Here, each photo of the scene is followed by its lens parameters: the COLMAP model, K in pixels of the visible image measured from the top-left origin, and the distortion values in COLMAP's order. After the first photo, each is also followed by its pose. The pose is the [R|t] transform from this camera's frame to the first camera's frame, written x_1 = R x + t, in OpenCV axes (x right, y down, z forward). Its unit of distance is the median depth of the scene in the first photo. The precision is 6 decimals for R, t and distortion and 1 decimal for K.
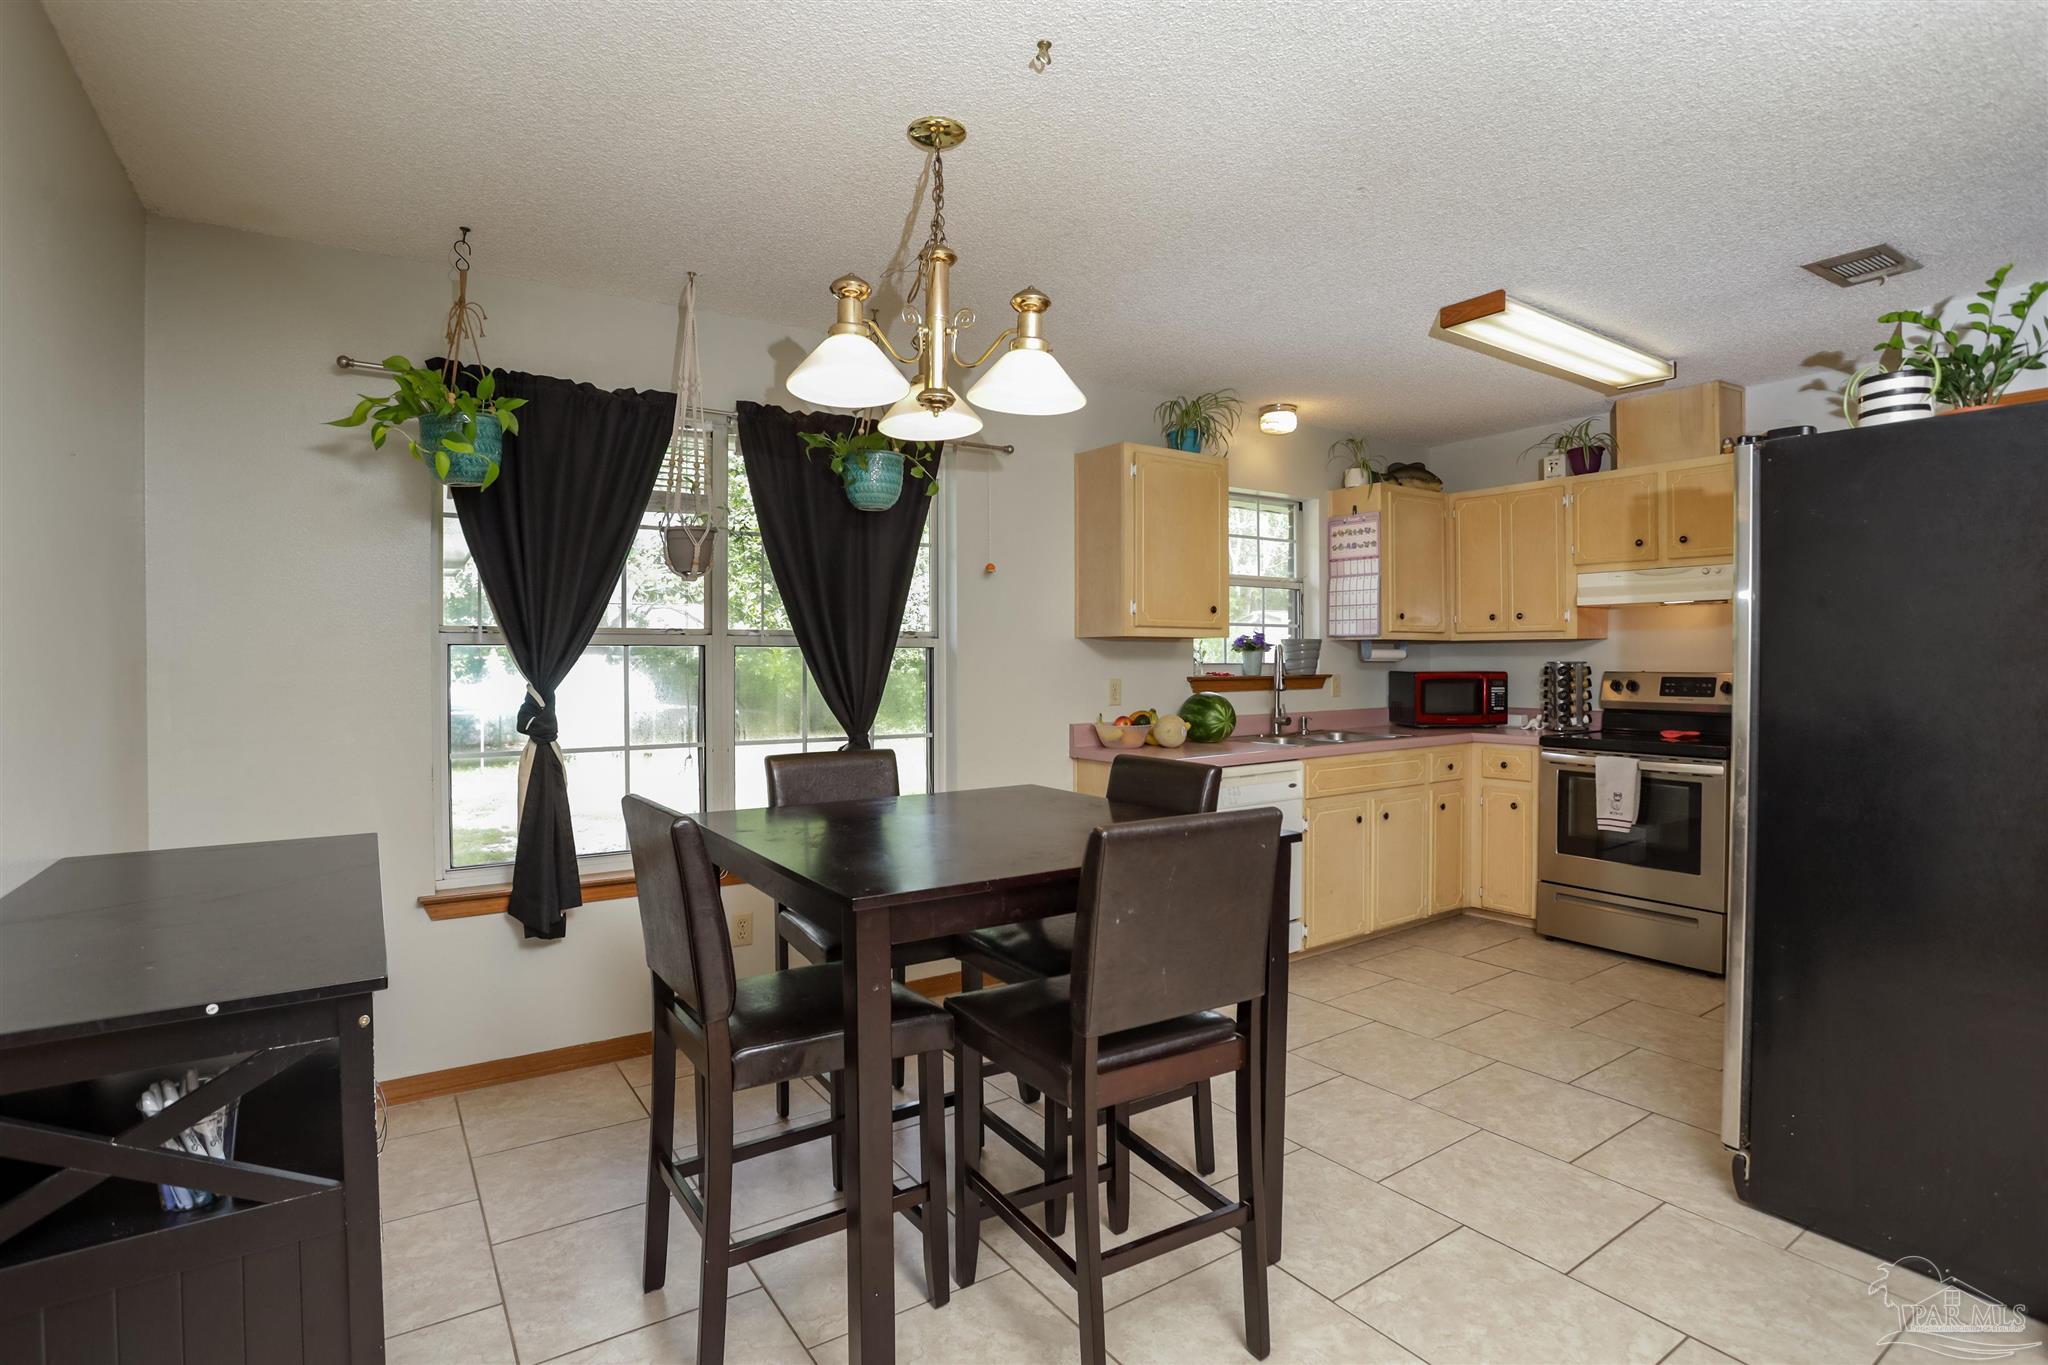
lens RADIAL K [[1019.0, 0, 1025.5], [0, 1019.0, 664.3], [0, 0, 1]] dist [-0.086149, 0.041232]
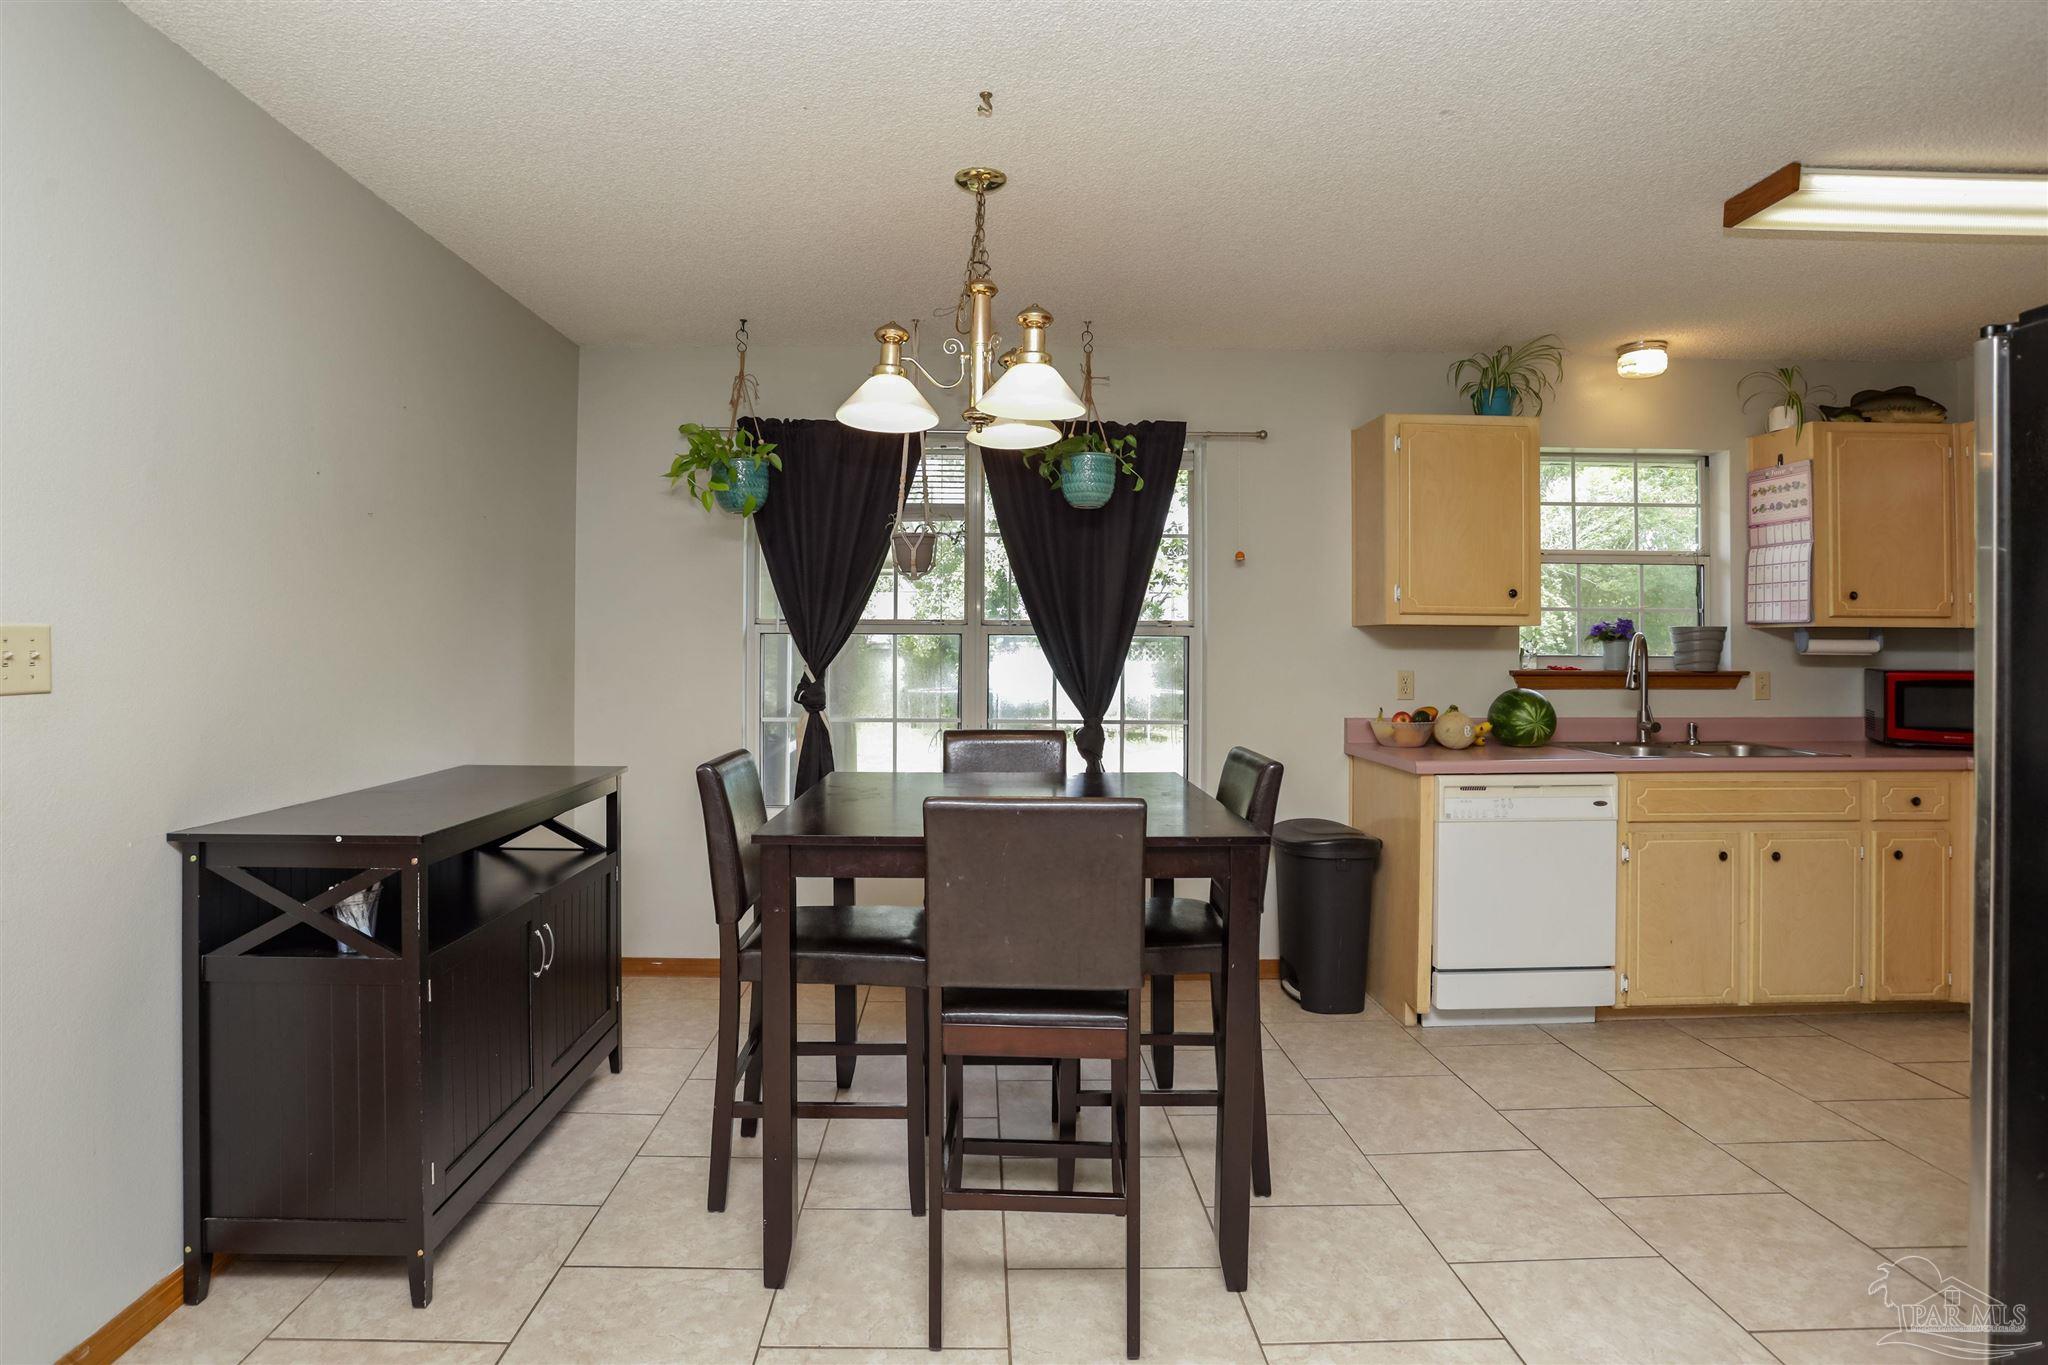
lens RADIAL K [[1026.4, 0, 986.5], [0, 1026.4, 636.9], [0, 0, 1]] dist [-0.055348, 0.021809]
pose [[0.833214, 0.001416, -0.552949, 0.262696], [-0.010295, 0.999863, -0.012953, -0.000766], [0.552854, 0.016485, 0.833115, 0.027502]]
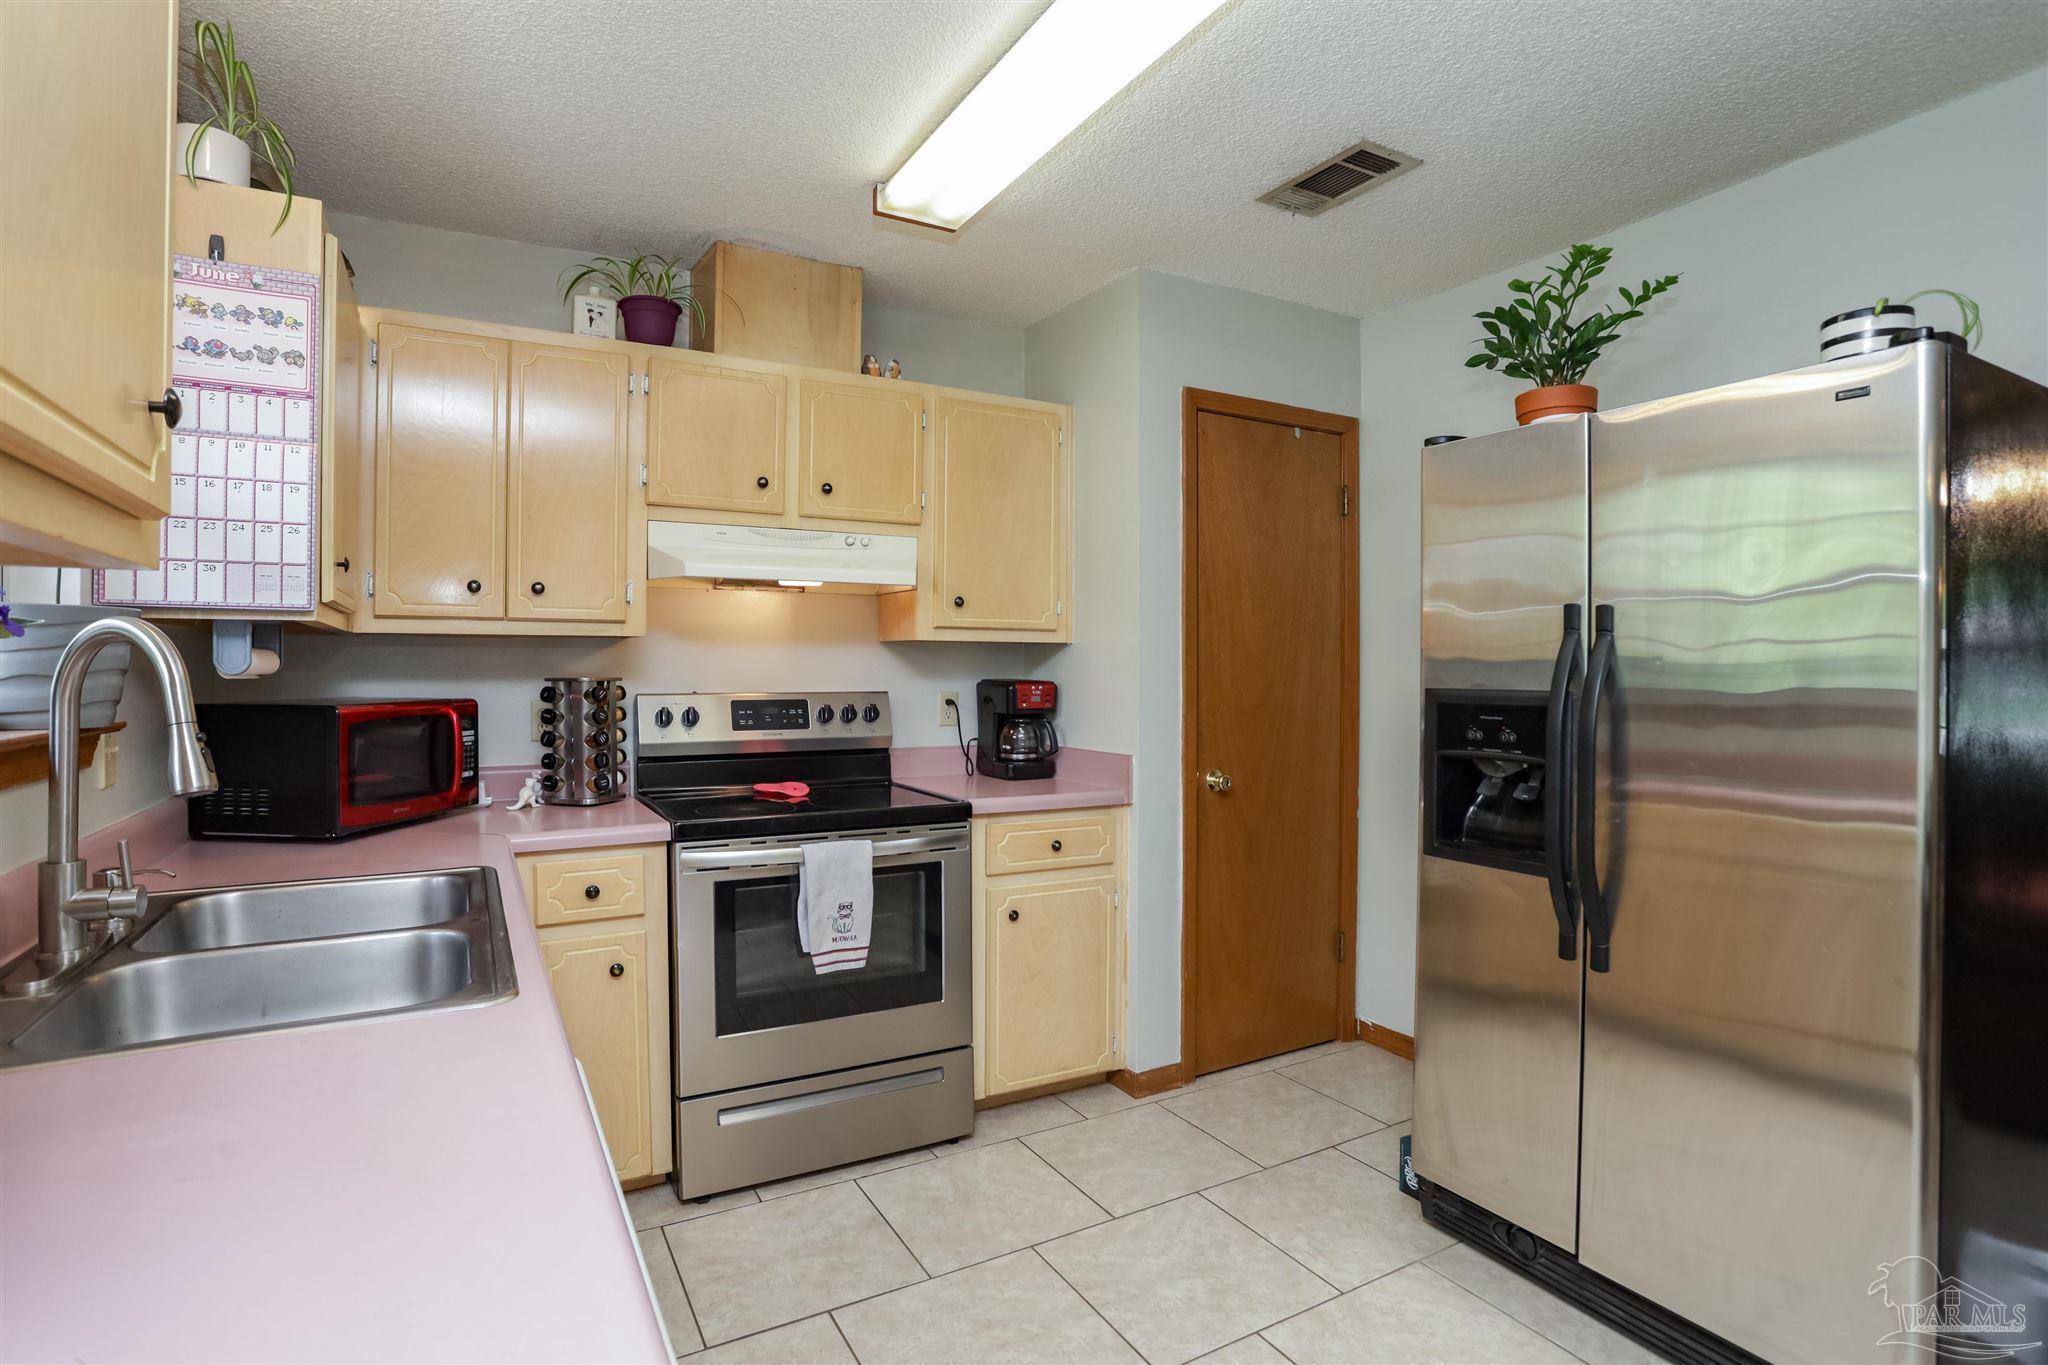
lens RADIAL K [[995.4, 0, 1021.0], [0, 995.4, 668.6], [0, 0, 1]] dist [-0.081059, 0.035857]
pose [[0.092437, 0.002463, 0.995716, 0.026459], [0.007650, 0.999966, -0.003183, -0.004436], [-0.995689, 0.007912, 0.092415, 0.750729]]
